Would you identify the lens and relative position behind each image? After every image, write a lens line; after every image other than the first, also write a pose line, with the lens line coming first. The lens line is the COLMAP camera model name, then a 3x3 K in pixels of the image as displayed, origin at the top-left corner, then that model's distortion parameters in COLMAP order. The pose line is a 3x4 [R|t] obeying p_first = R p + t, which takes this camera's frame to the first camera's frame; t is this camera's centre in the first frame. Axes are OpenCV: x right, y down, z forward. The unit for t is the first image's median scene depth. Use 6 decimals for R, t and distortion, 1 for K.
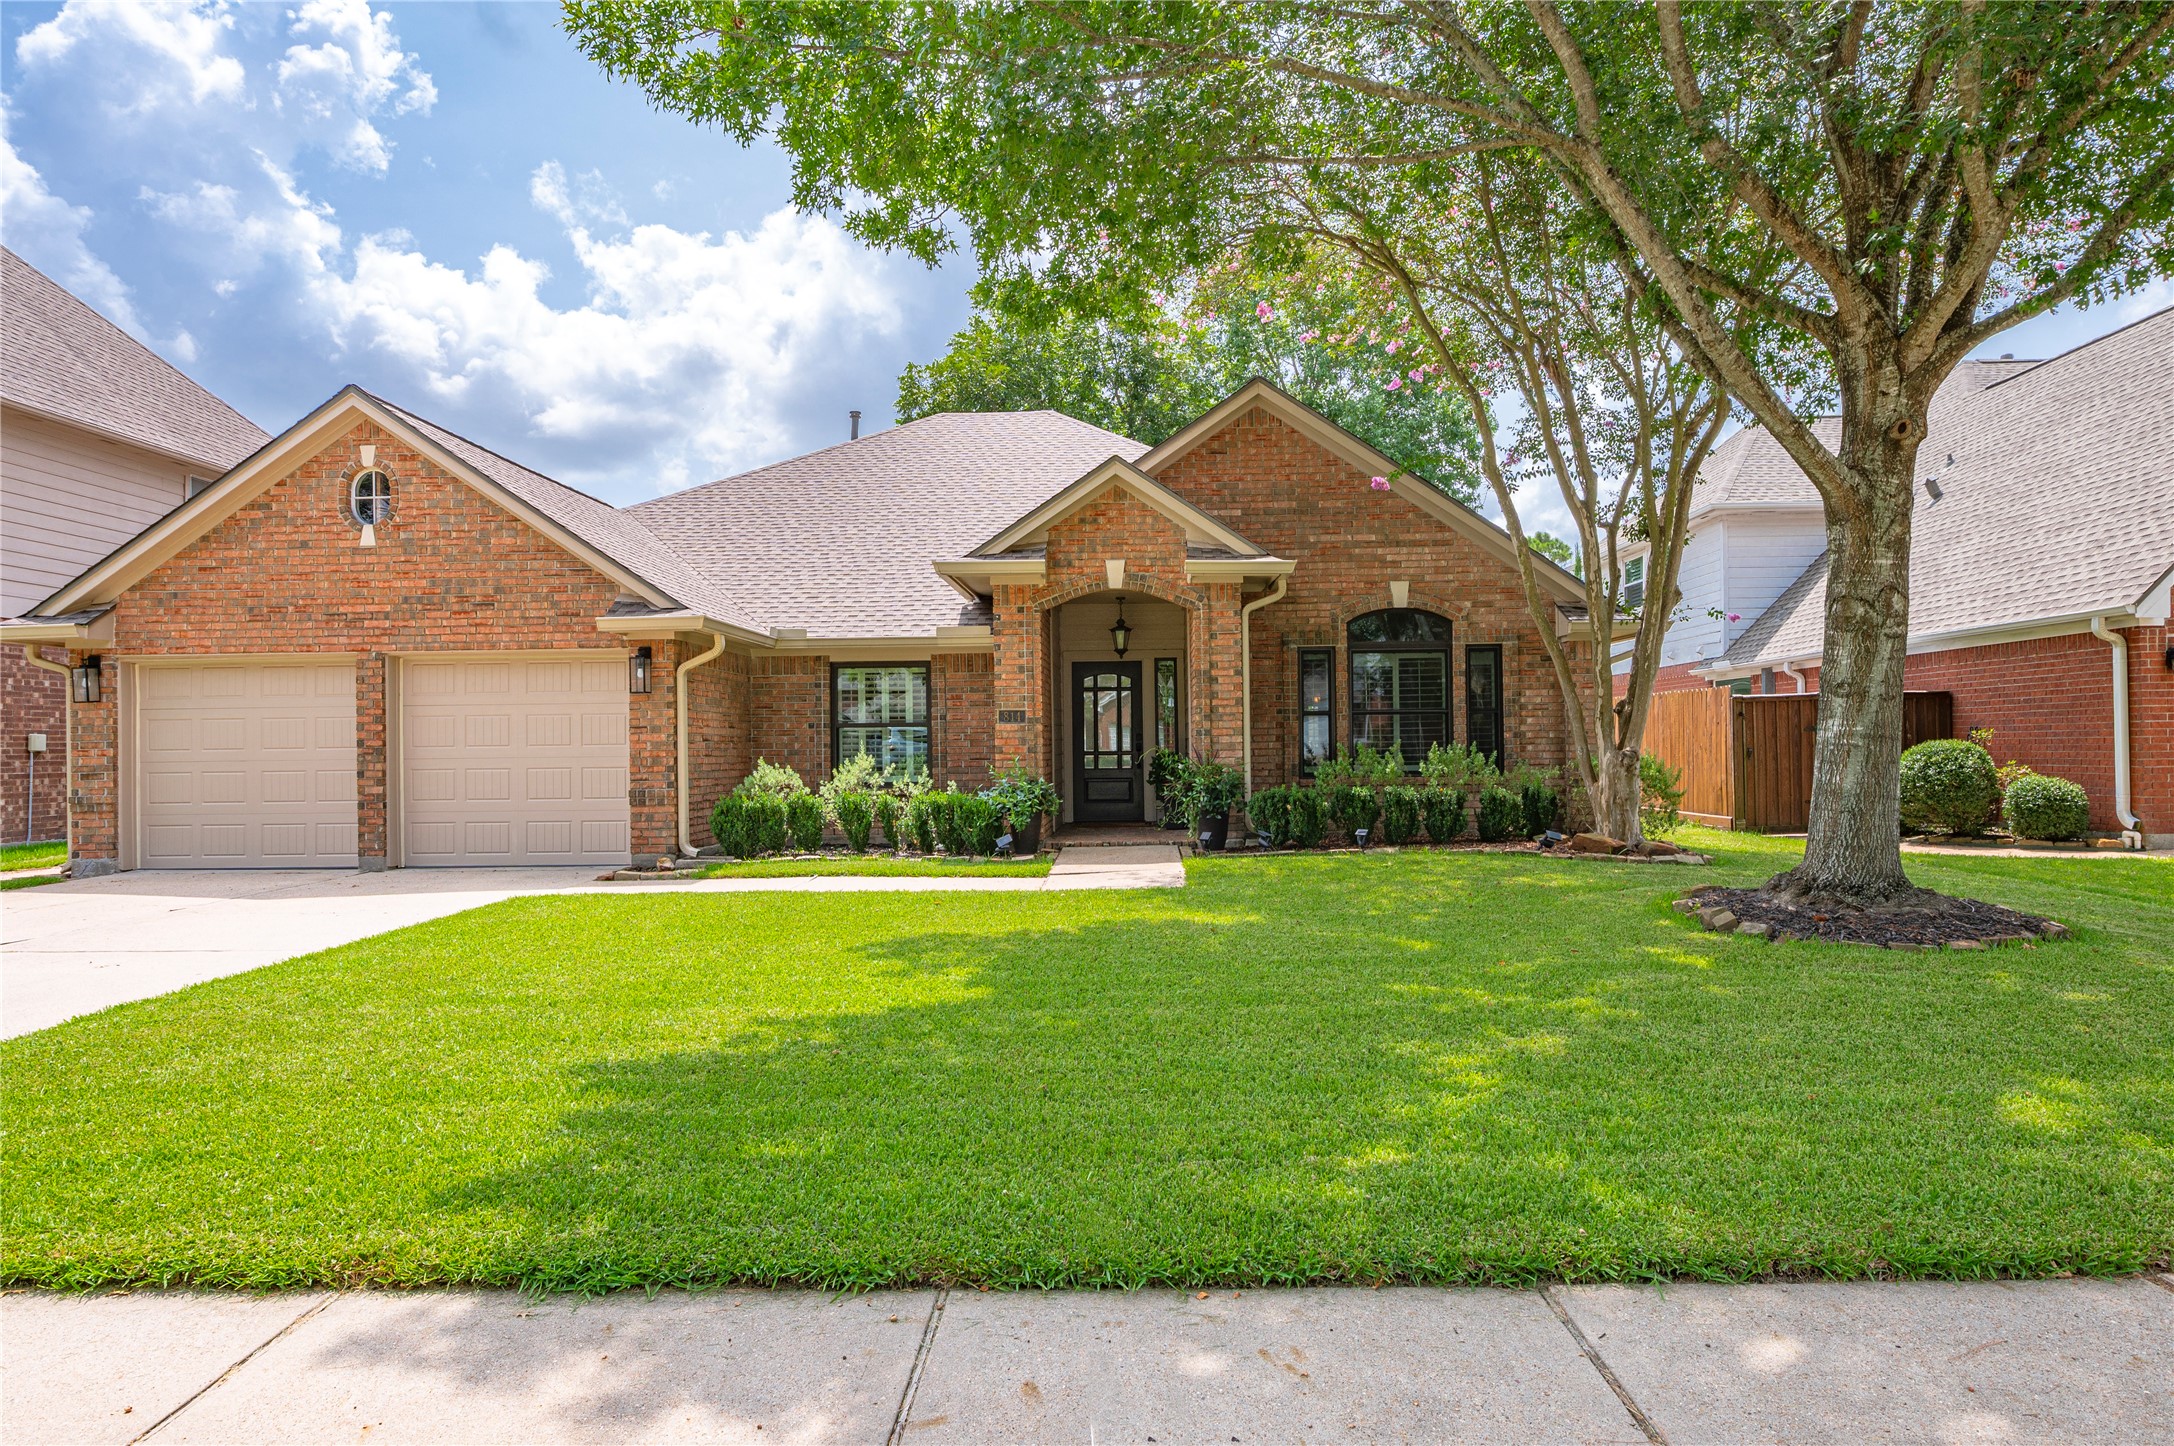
lens RADIAL K [[1165.9, 0, 1098.7], [0, 1165.9, 729.8], [0, 0, 1]] dist [-0.008450, -0.001123]
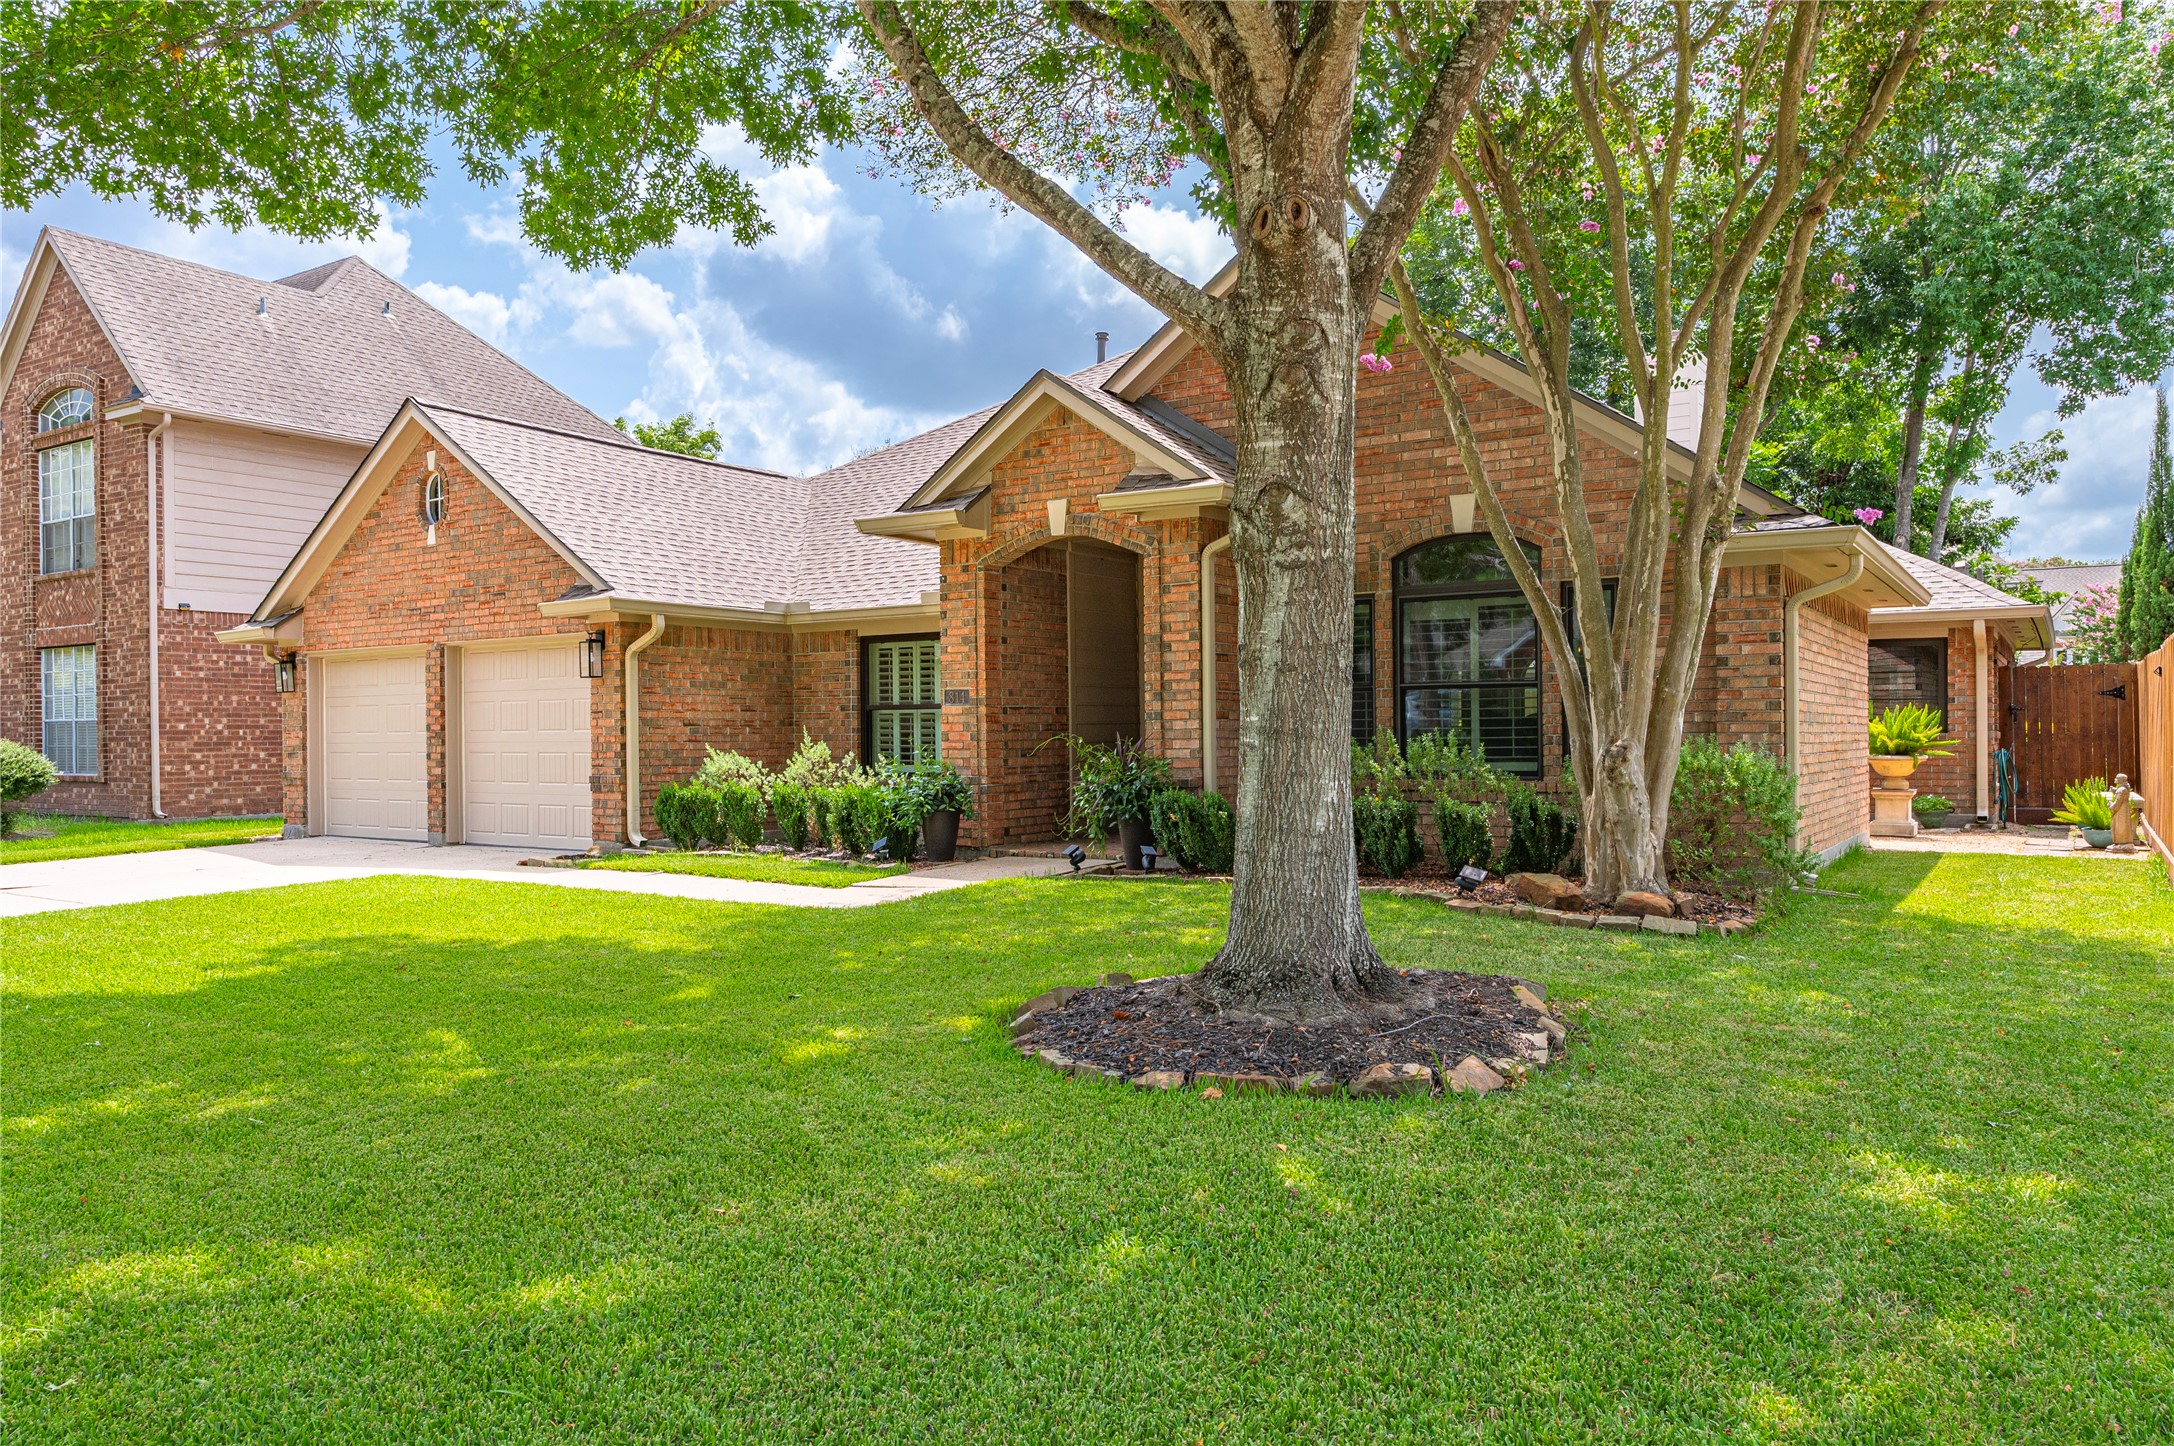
lens RADIAL K [[1439.3, 0, 1083.3], [0, 1439.3, 723.3], [0, 0, 1]] dist [-0.007108, -0.000191]
pose [[0.849679, 0.001205, -0.527300, 0.548298], [0.006244, 0.999904, 0.012347, -0.004825], [0.527264, -0.013783, 0.849590, 0.170198]]
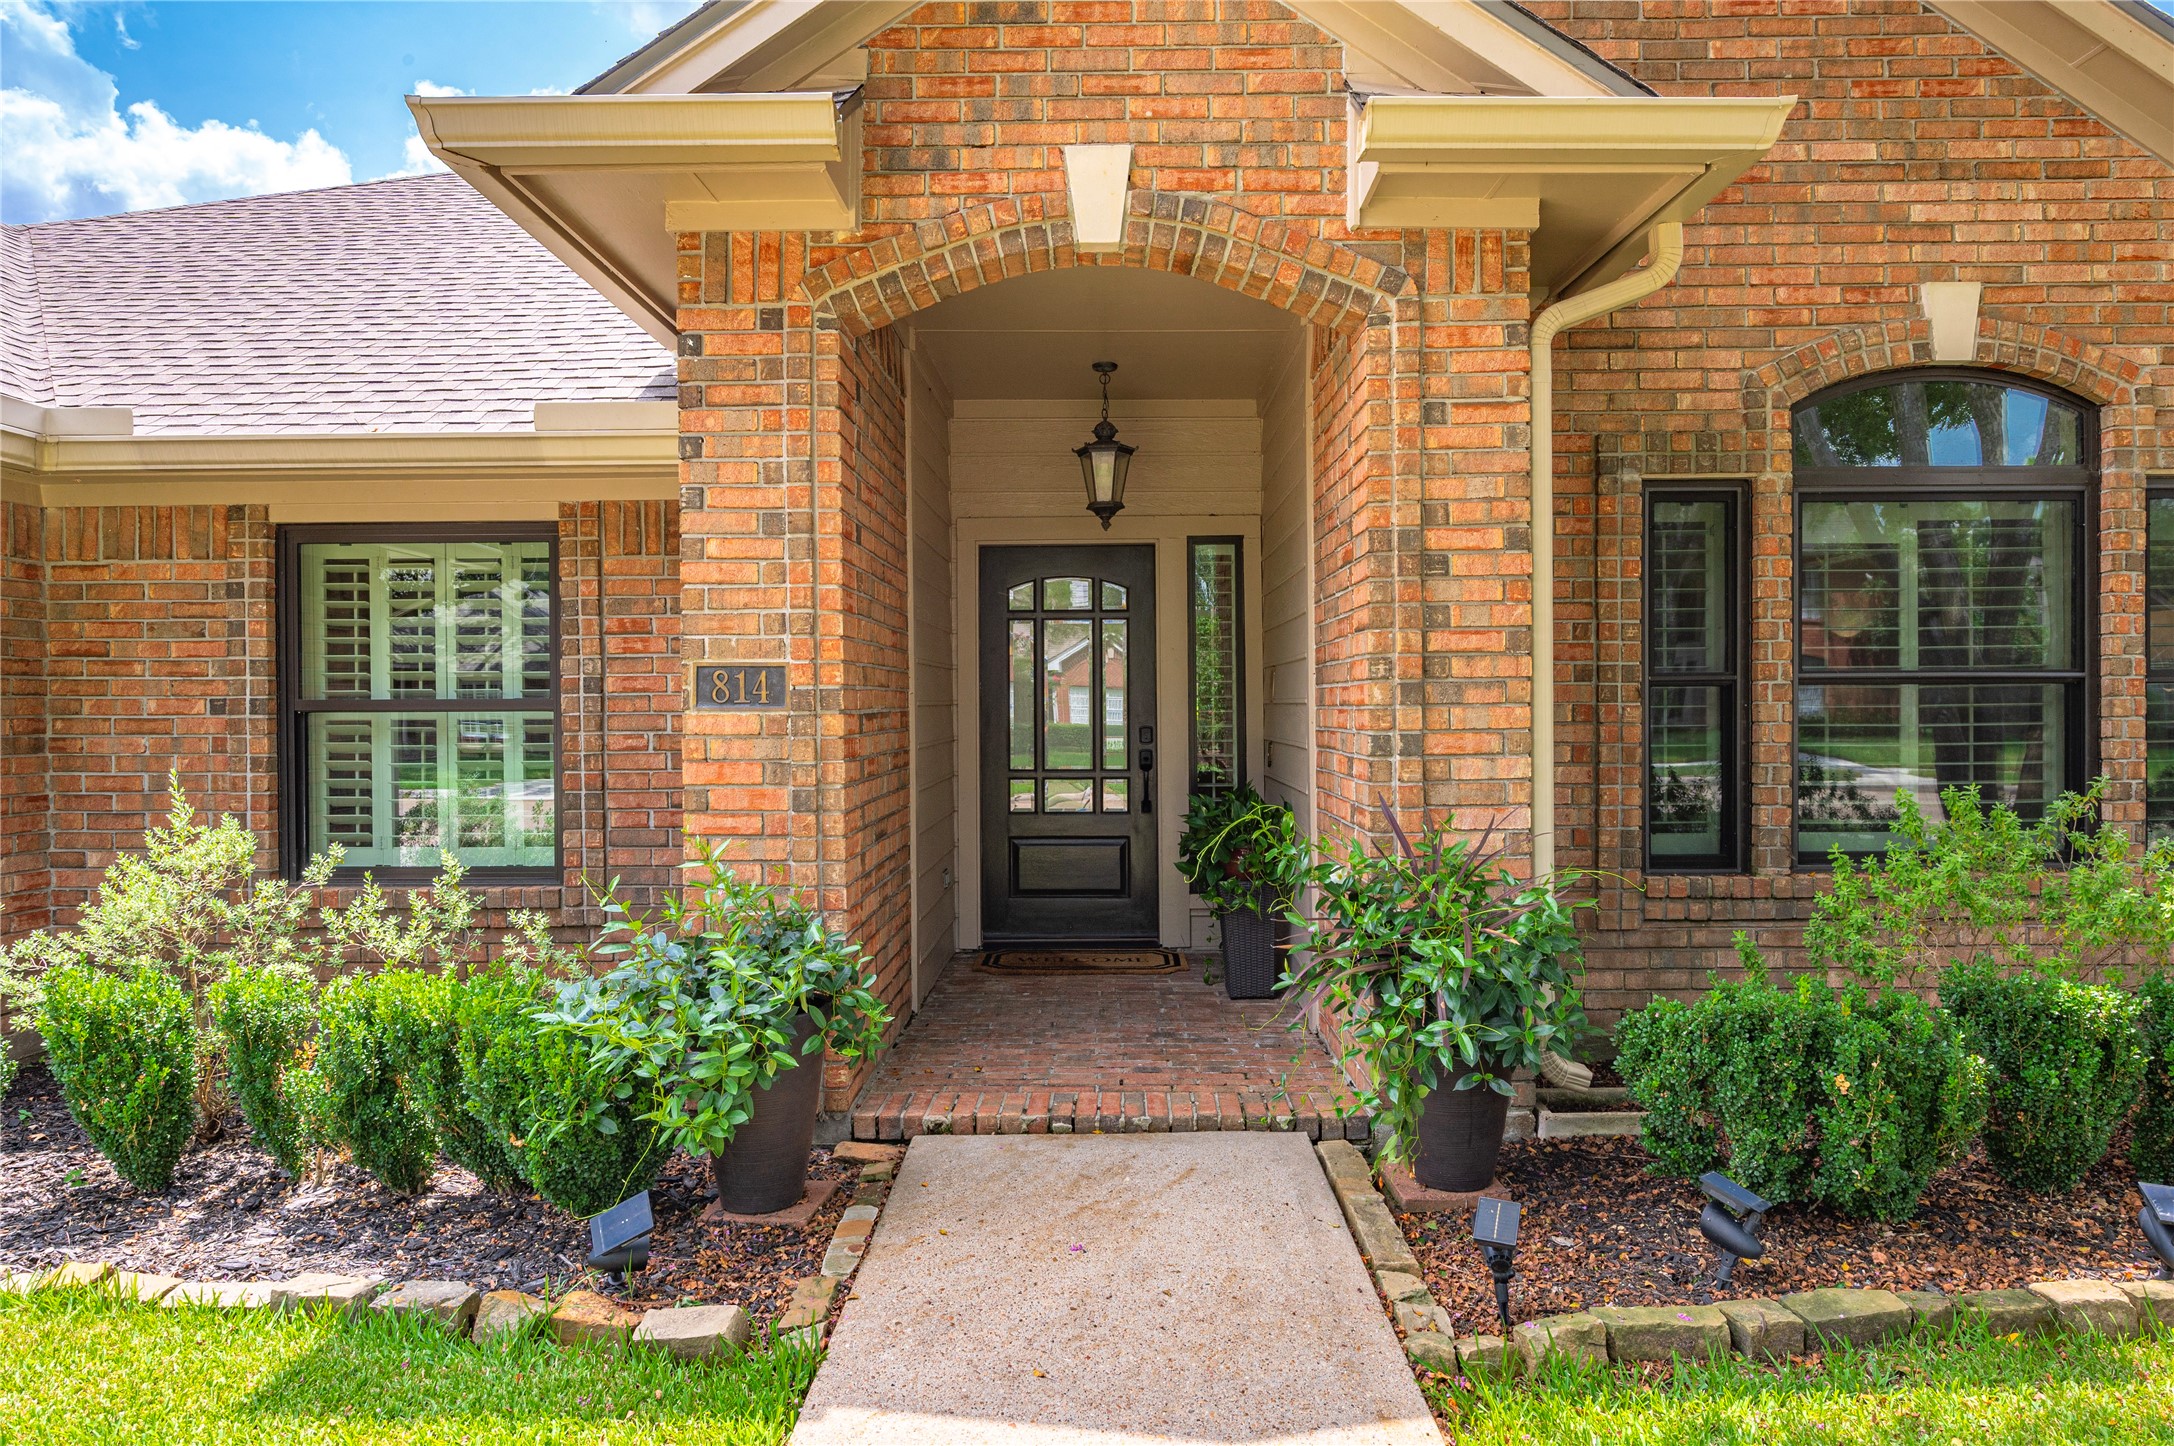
lens RADIAL K [[1263.9, 0, 1076.3], [0, 1263.9, 713.3], [0, 0, 1]] dist [-0.006495, 0.000304]
pose [[0.999891, 0.005246, 0.013796, 0.005295], [-0.005492, 0.999825, 0.017910, -0.010711], [-0.013700, -0.017984, 0.999744, 0.684056]]
